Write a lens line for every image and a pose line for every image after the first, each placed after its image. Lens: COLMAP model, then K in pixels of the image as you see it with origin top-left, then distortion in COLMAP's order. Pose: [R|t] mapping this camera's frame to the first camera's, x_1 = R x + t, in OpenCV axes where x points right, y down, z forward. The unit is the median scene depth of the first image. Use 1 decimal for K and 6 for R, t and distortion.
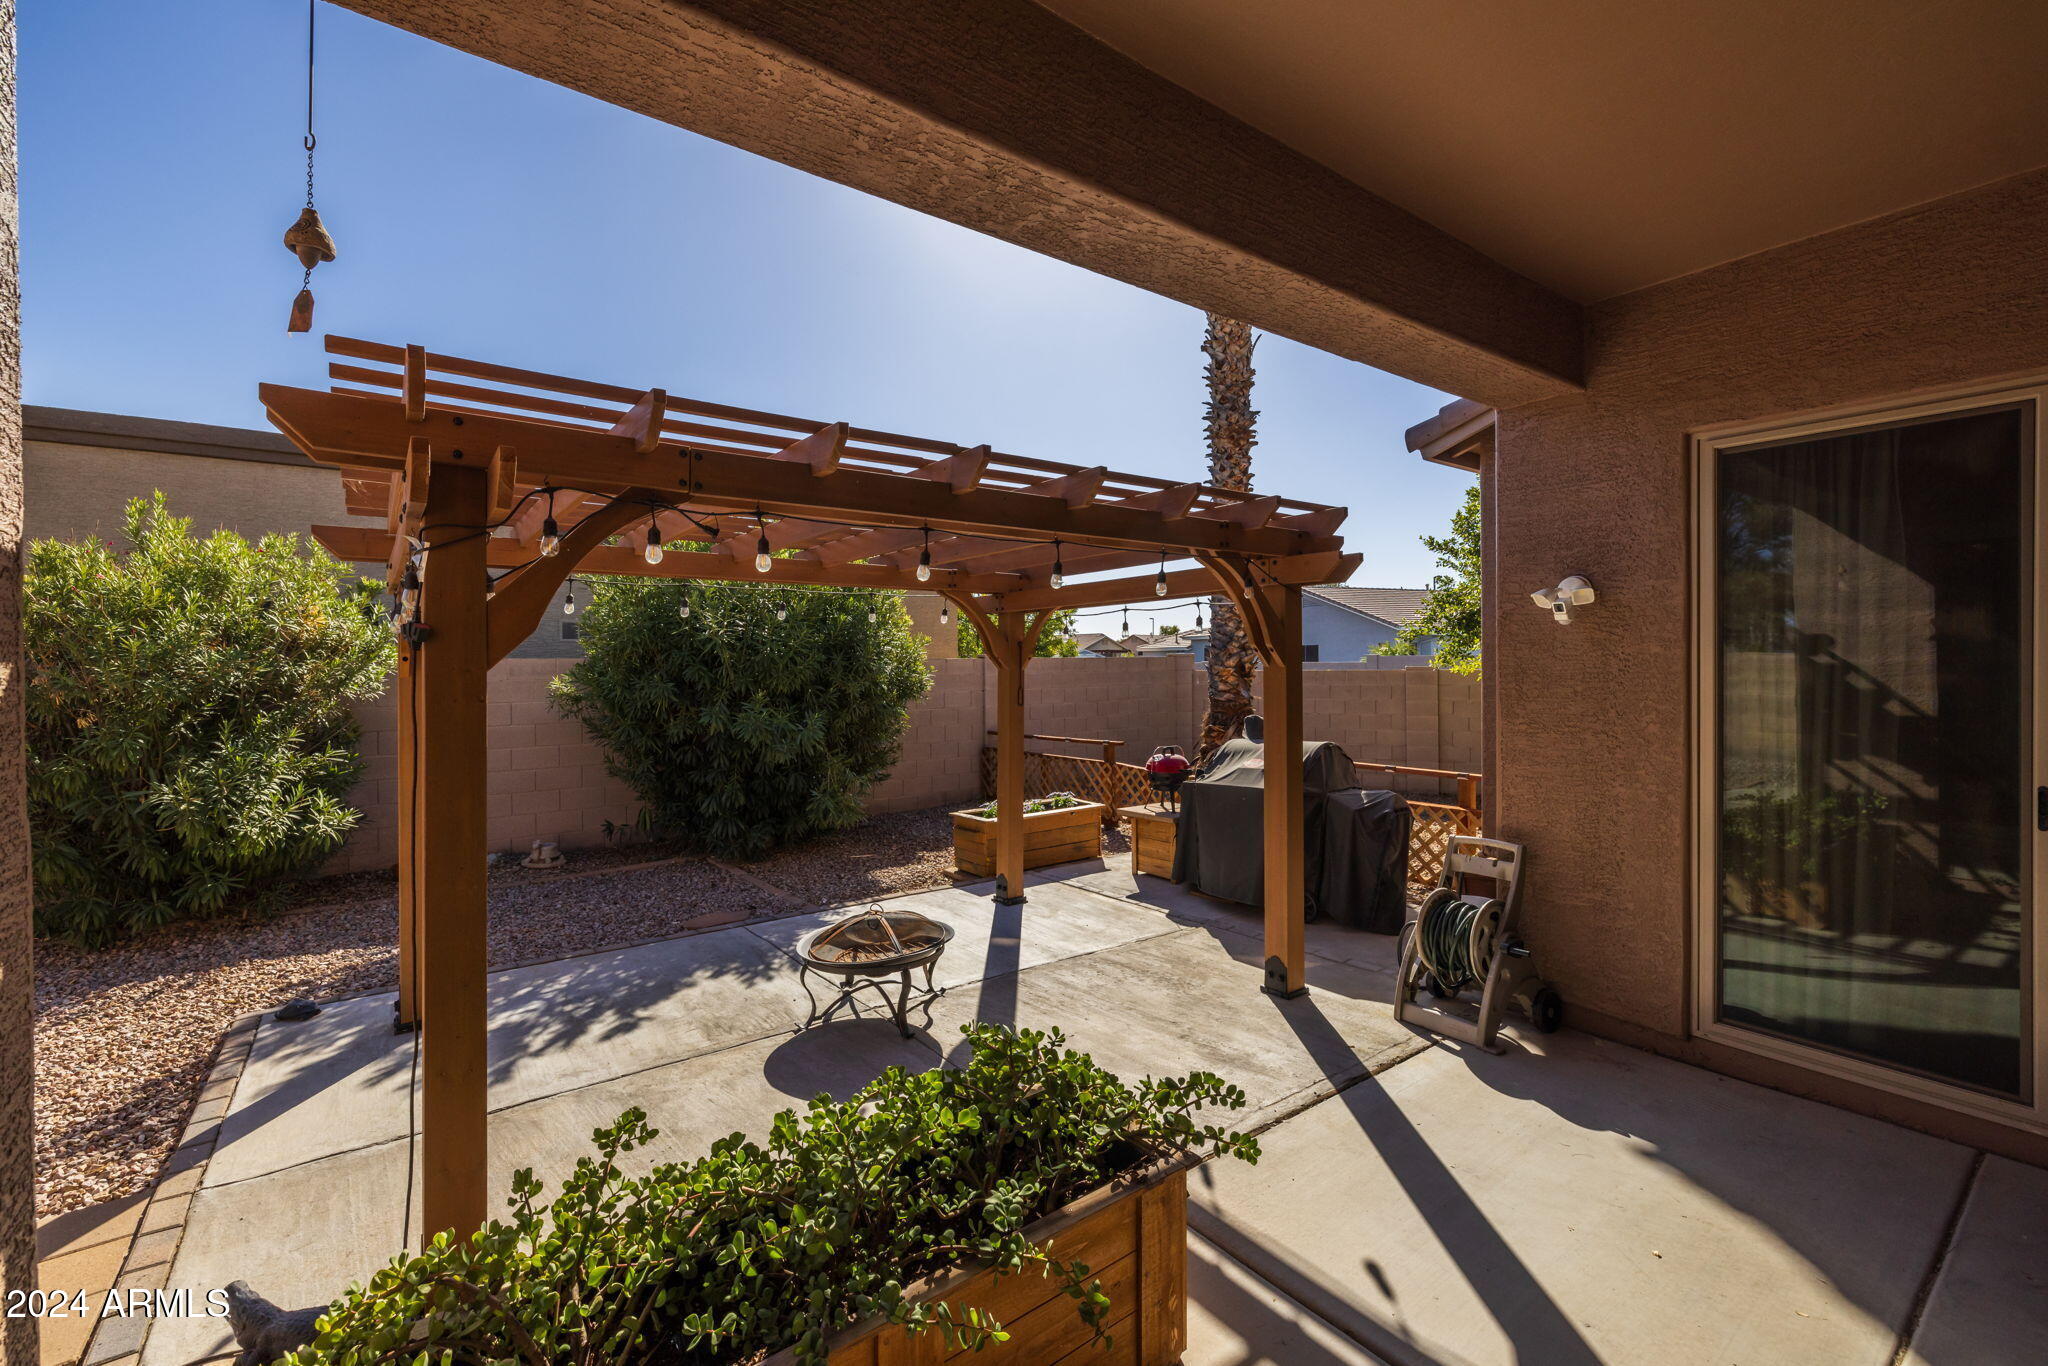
lens RADIAL K [[853.1, 0, 976.6], [0, 853.1, 678.7], [0, 0, 1]] dist [-0.016390, 0.000026]
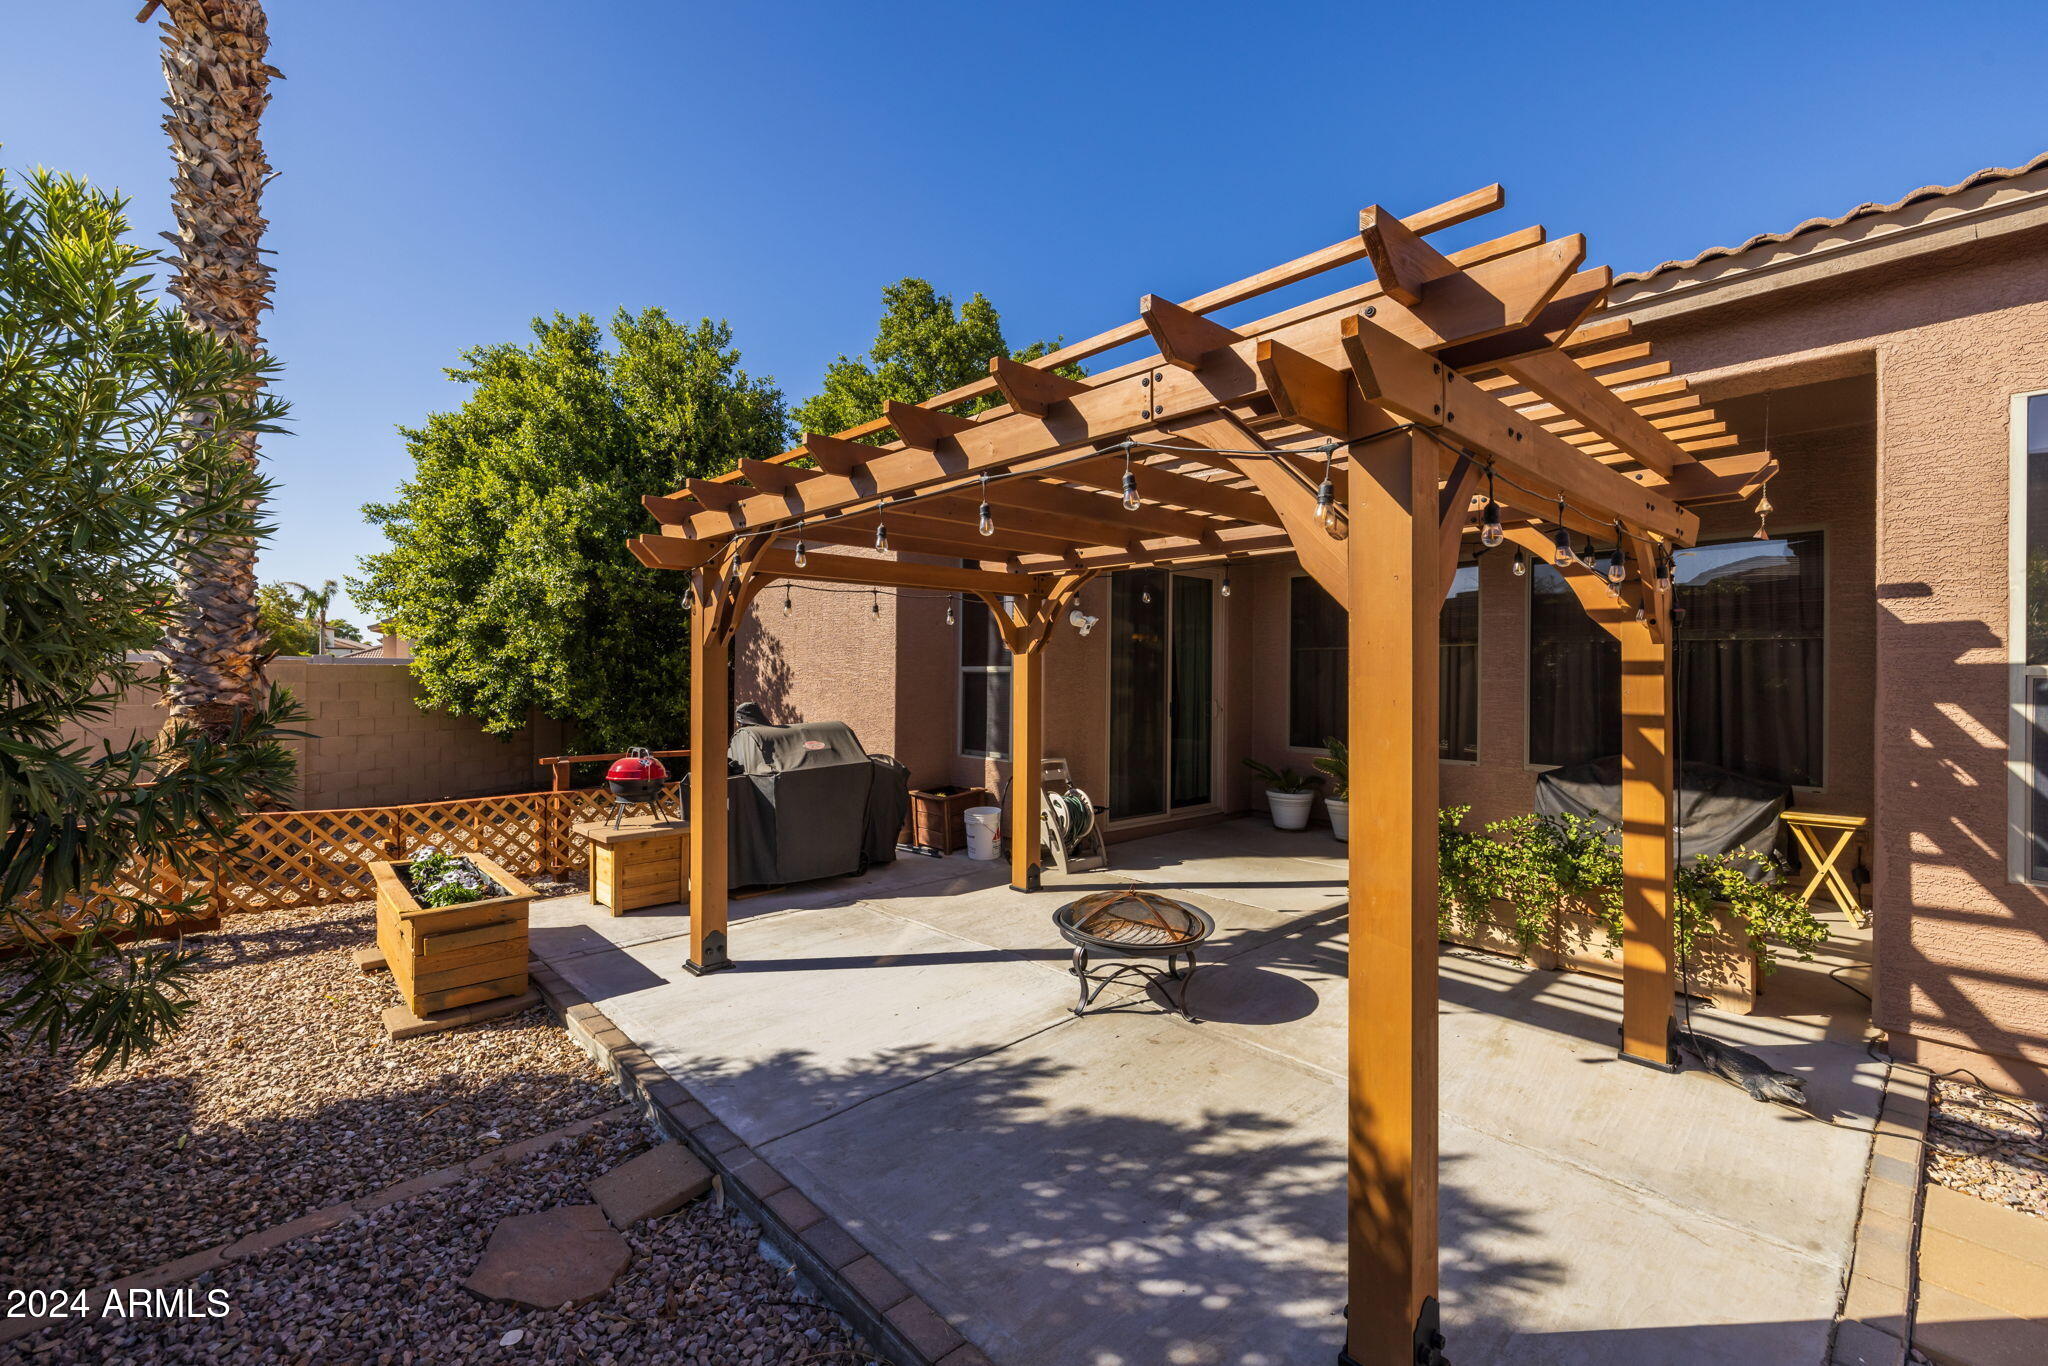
lens RADIAL K [[880.3, 0, 1022.0], [0, 880.3, 671.0], [0, 0, 1]] dist [0.000913, -0.000070]
pose [[-0.126096, 0.008416, 0.991982, -1.062466], [0.009145, 0.999931, -0.007321, 0.025386], [-0.991976, 0.008149, -0.126165, 1.185694]]
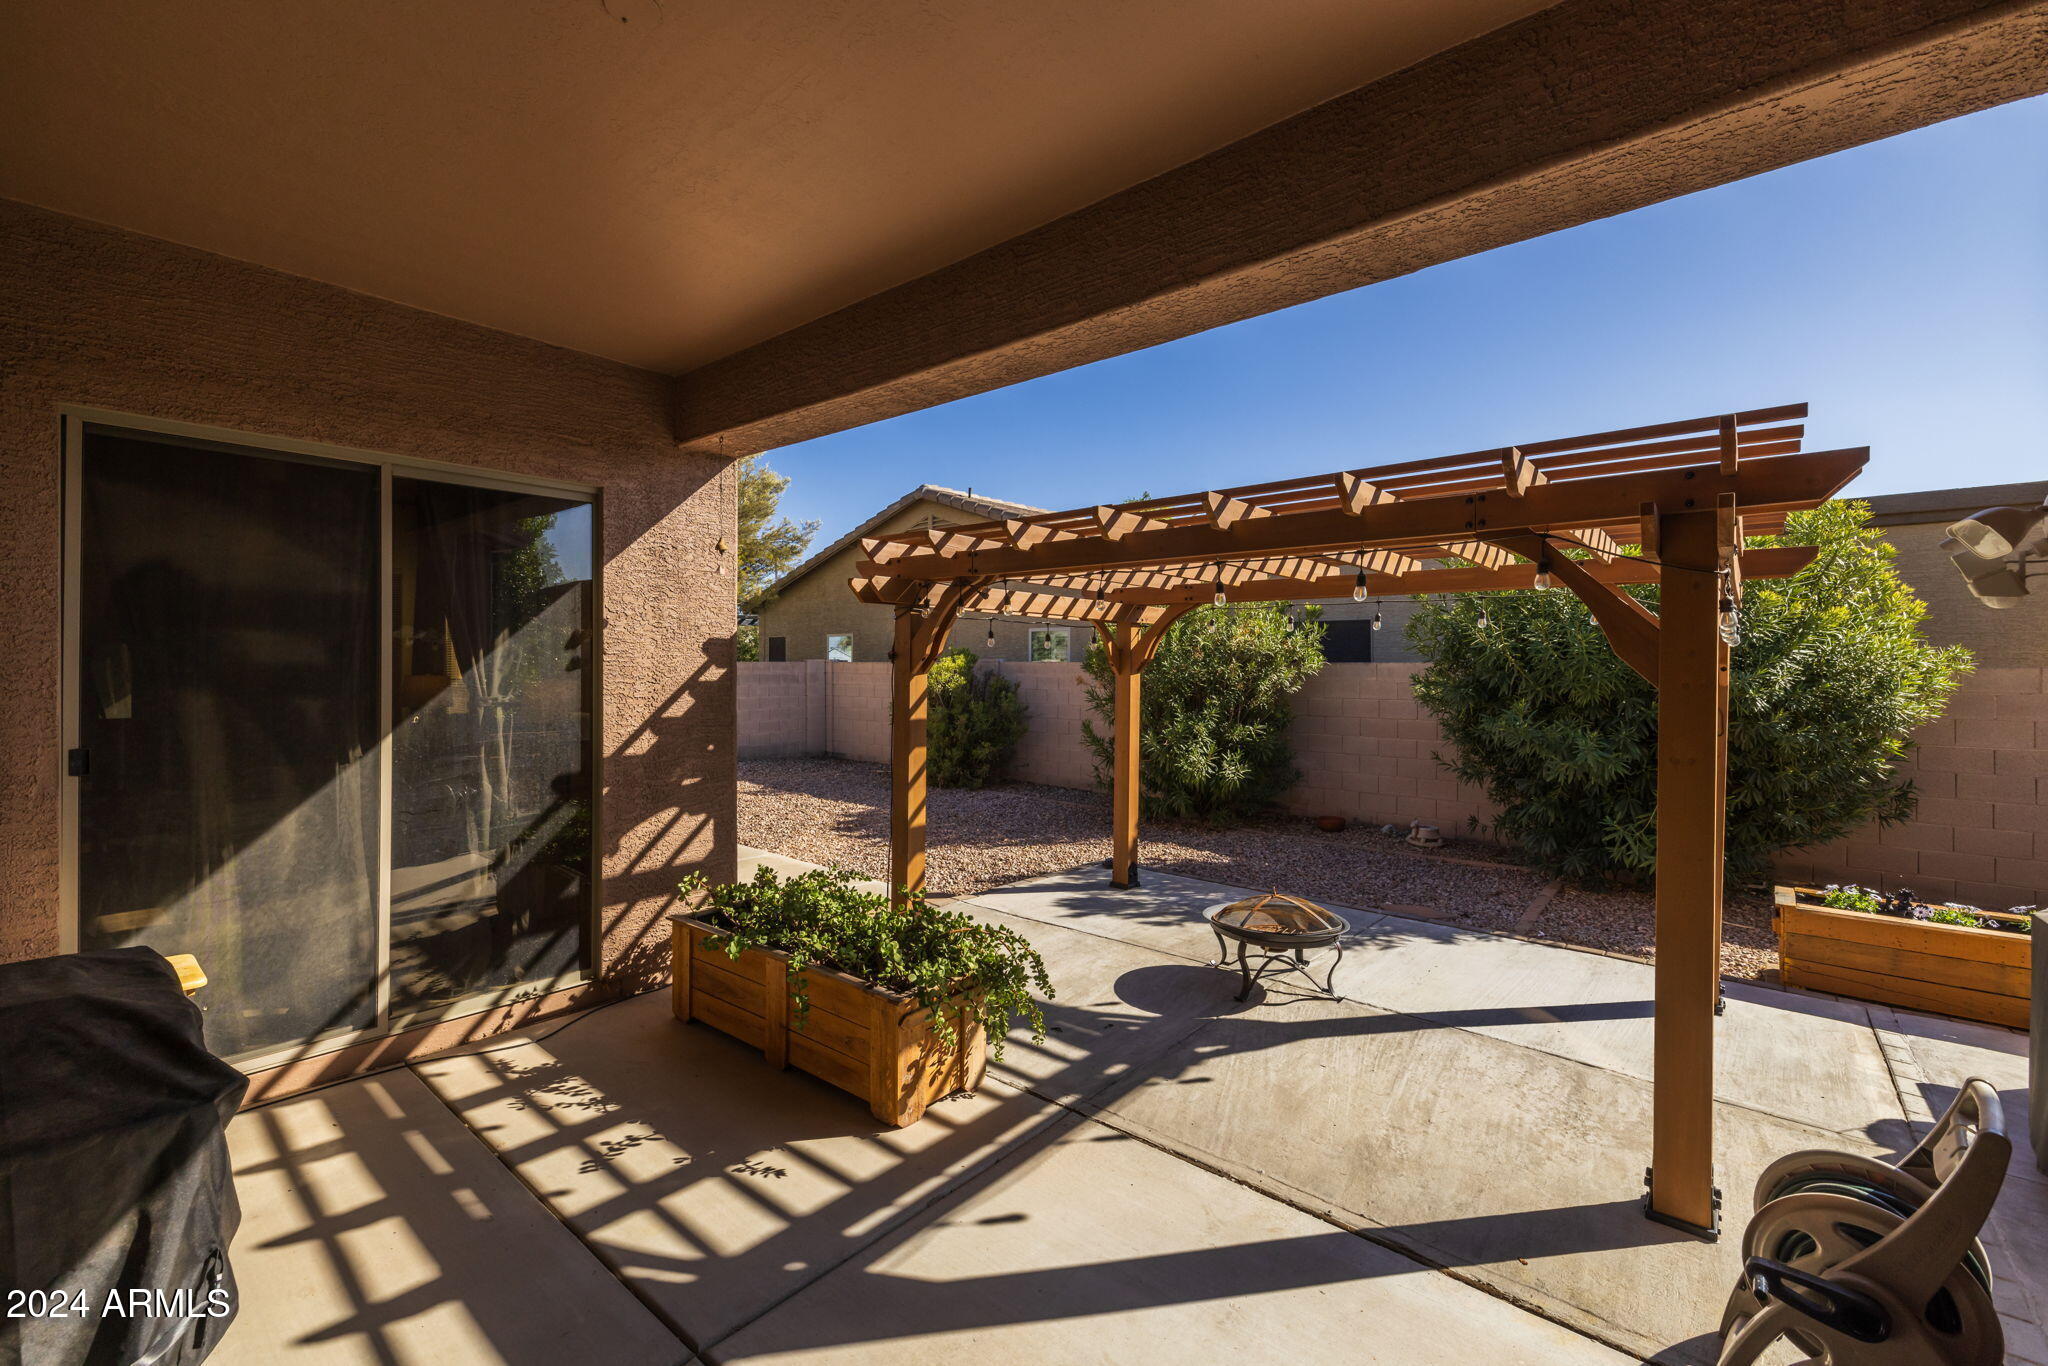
lens RADIAL K [[857.7, 0, 1030.4], [0, 857.7, 668.5], [0, 0, 1]] dist [-0.000735, -0.000374]
pose [[0.256966, 0.017257, -0.966266, 0.833431], [-0.025118, 0.999622, 0.011173, -0.022292], [0.966094, 0.021399, 0.257302, 0.379187]]
